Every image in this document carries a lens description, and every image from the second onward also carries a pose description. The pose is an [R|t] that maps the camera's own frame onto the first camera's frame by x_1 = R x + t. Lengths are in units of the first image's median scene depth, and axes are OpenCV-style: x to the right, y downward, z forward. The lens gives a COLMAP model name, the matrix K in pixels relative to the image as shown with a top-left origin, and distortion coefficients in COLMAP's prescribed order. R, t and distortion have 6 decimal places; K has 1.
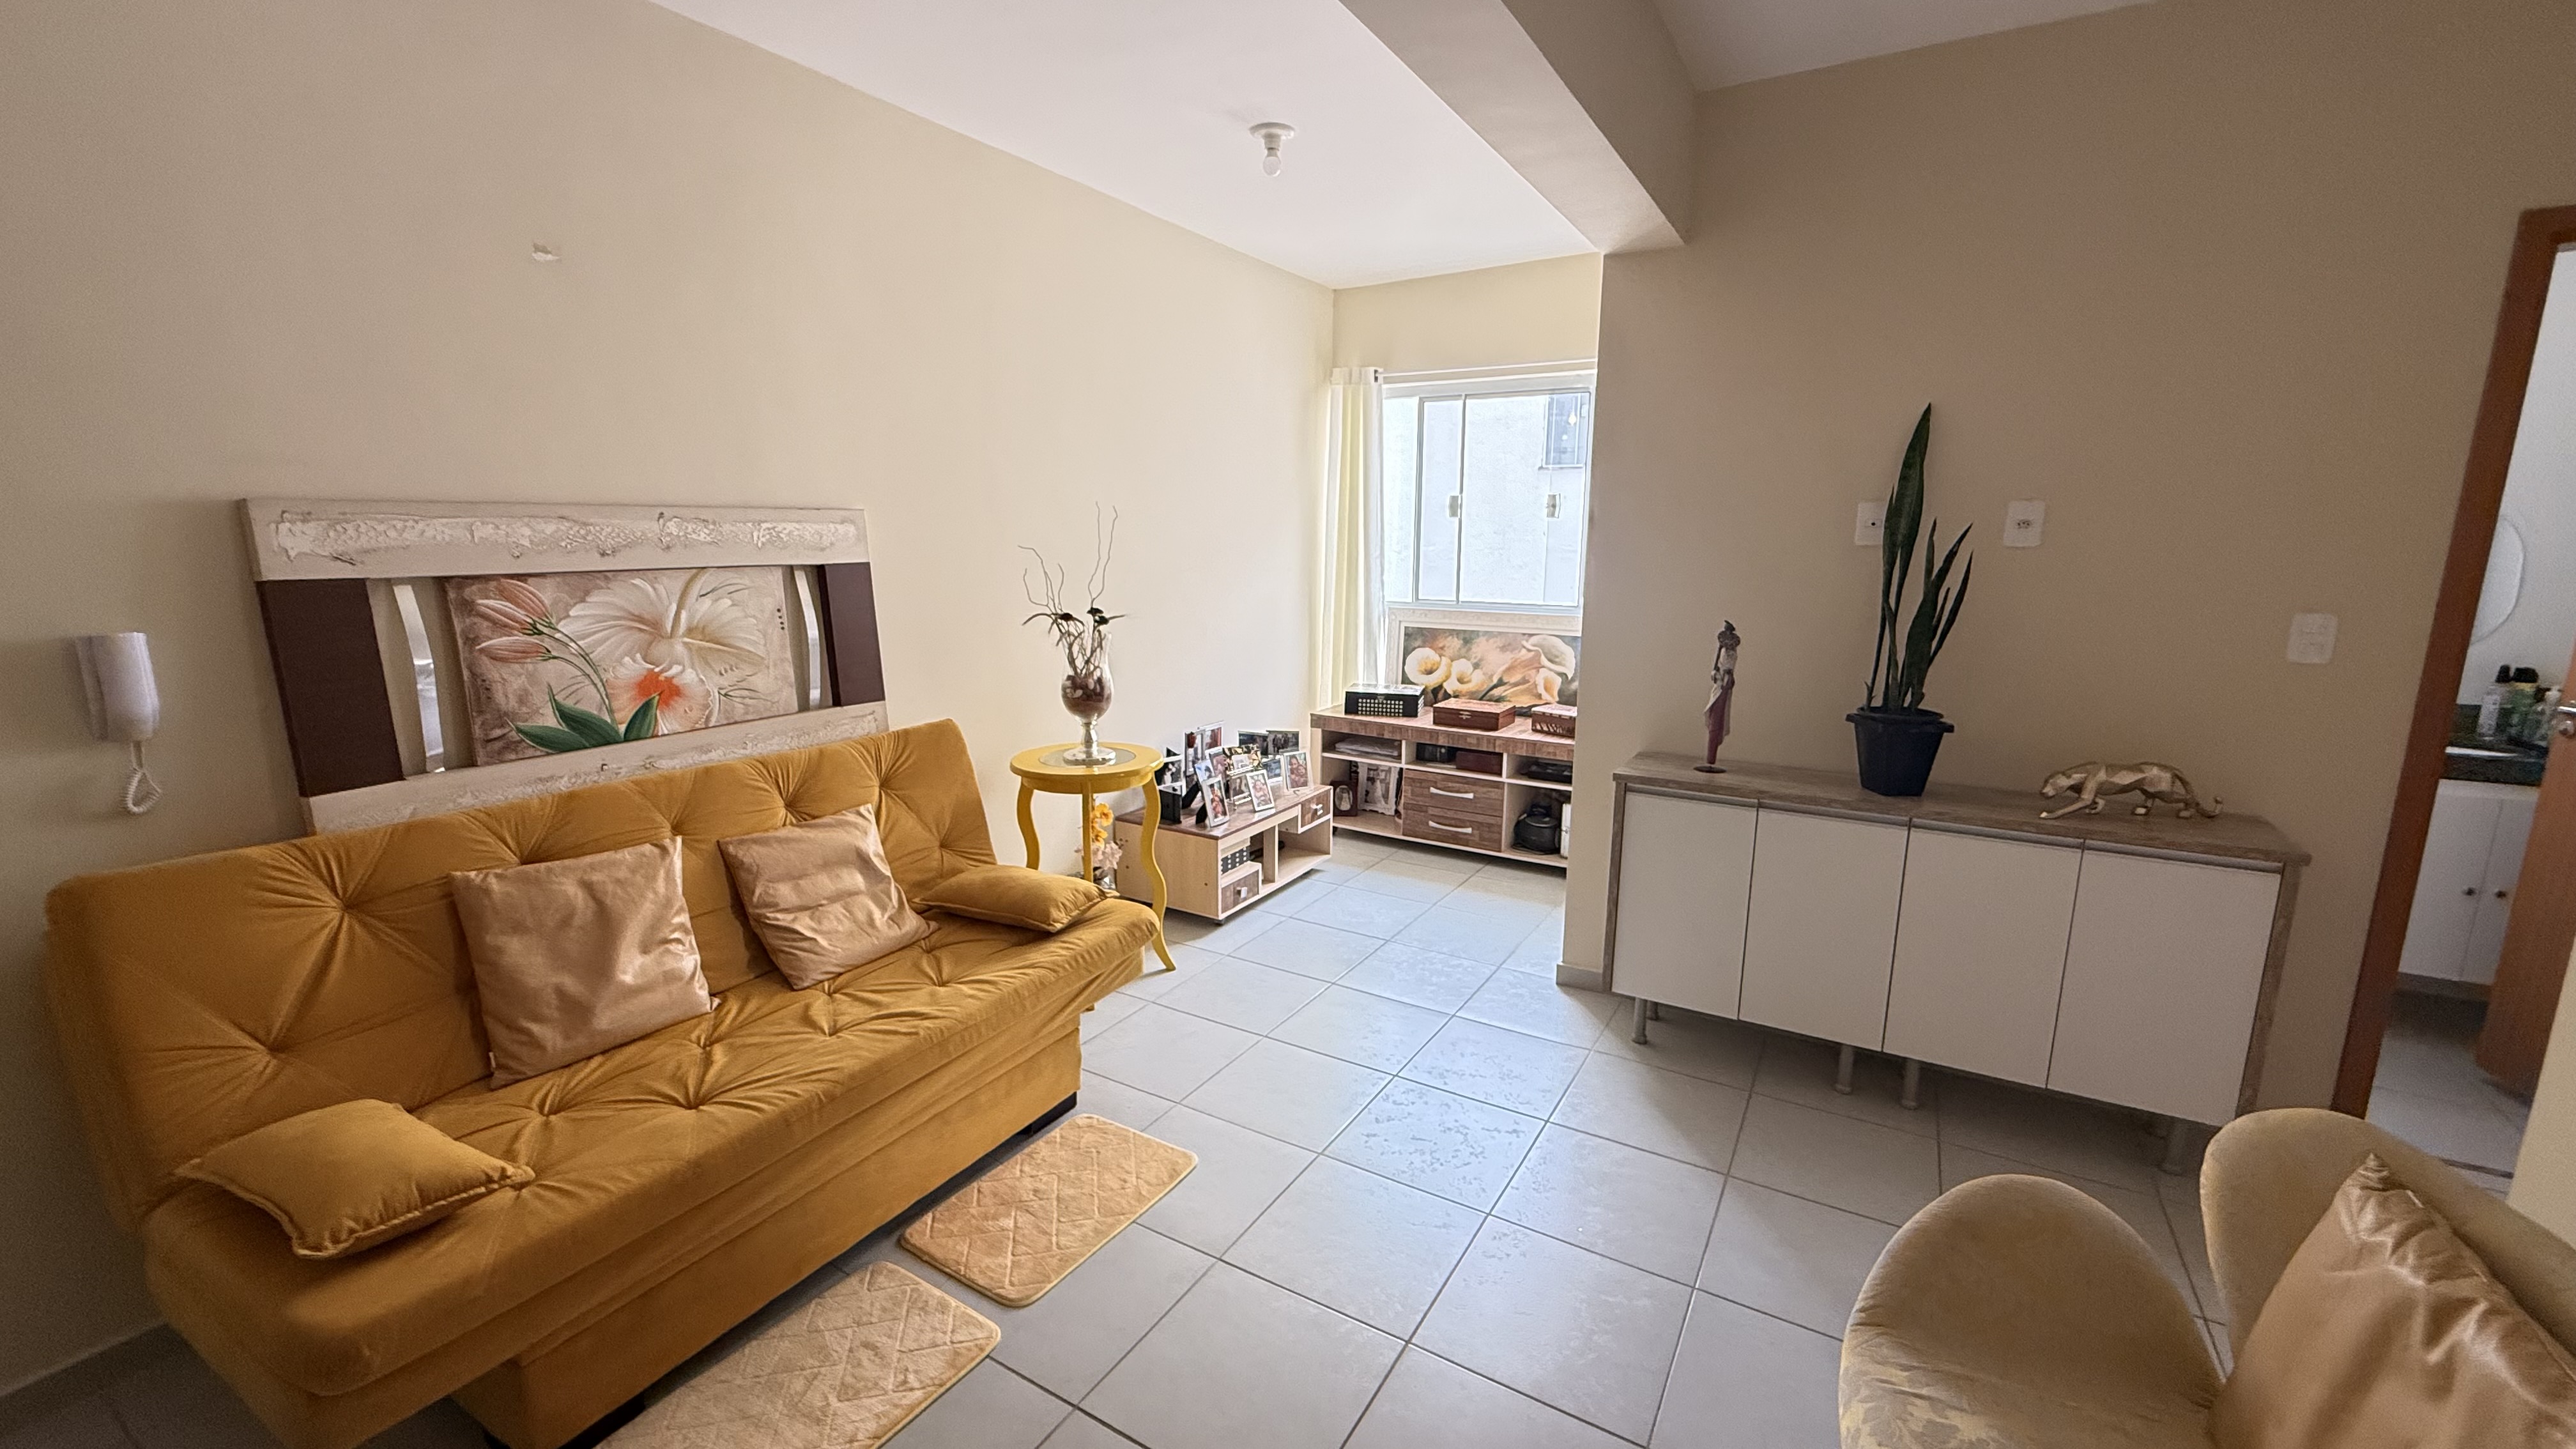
lens RADIAL K [[1023.2, 0, 1280.3], [0, 1023.2, 725.4], [0, 0, 1]] dist [0.000950, 0.000218]
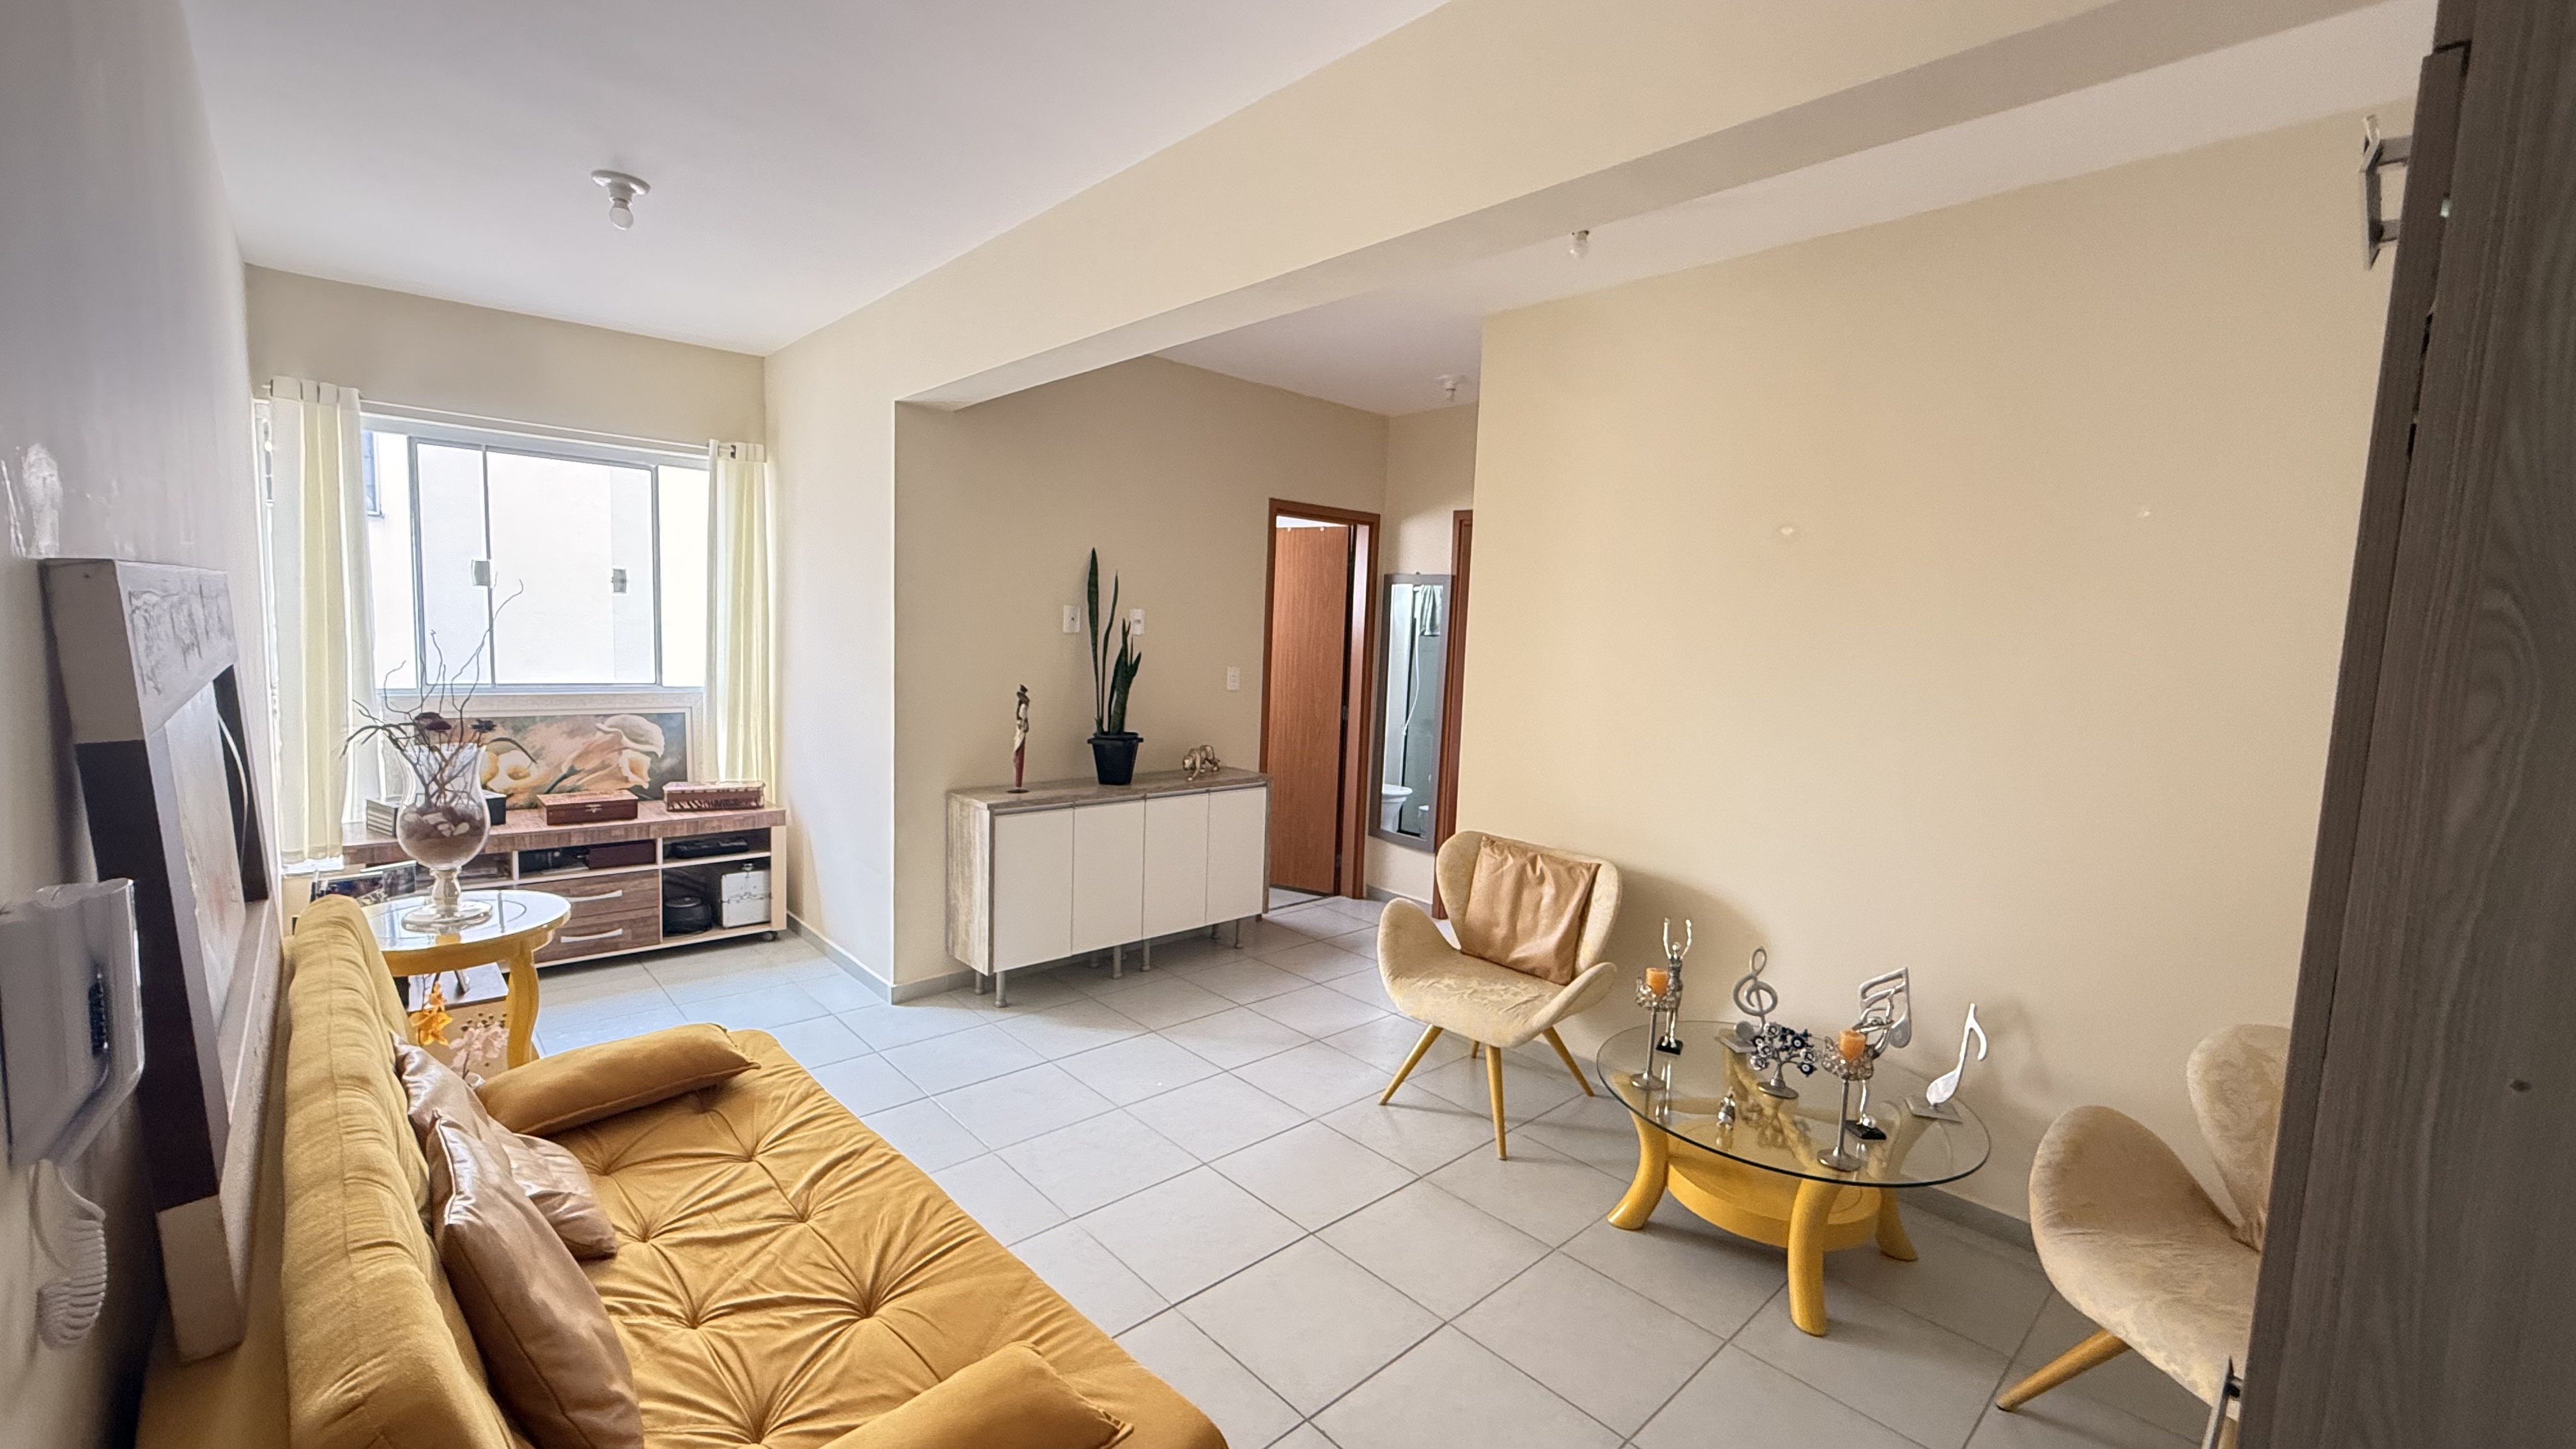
lens RADIAL K [[1023.2, 0, 1280.3], [0, 1023.2, 725.4], [0, 0, 1]] dist [0.000950, 0.000218]
pose [[0.282587, -0.086039, 0.955375, -0.503544], [0.143937, 0.988496, 0.046448, -0.036774], [-0.948381, 0.124388, 0.291720, 0.153794]]
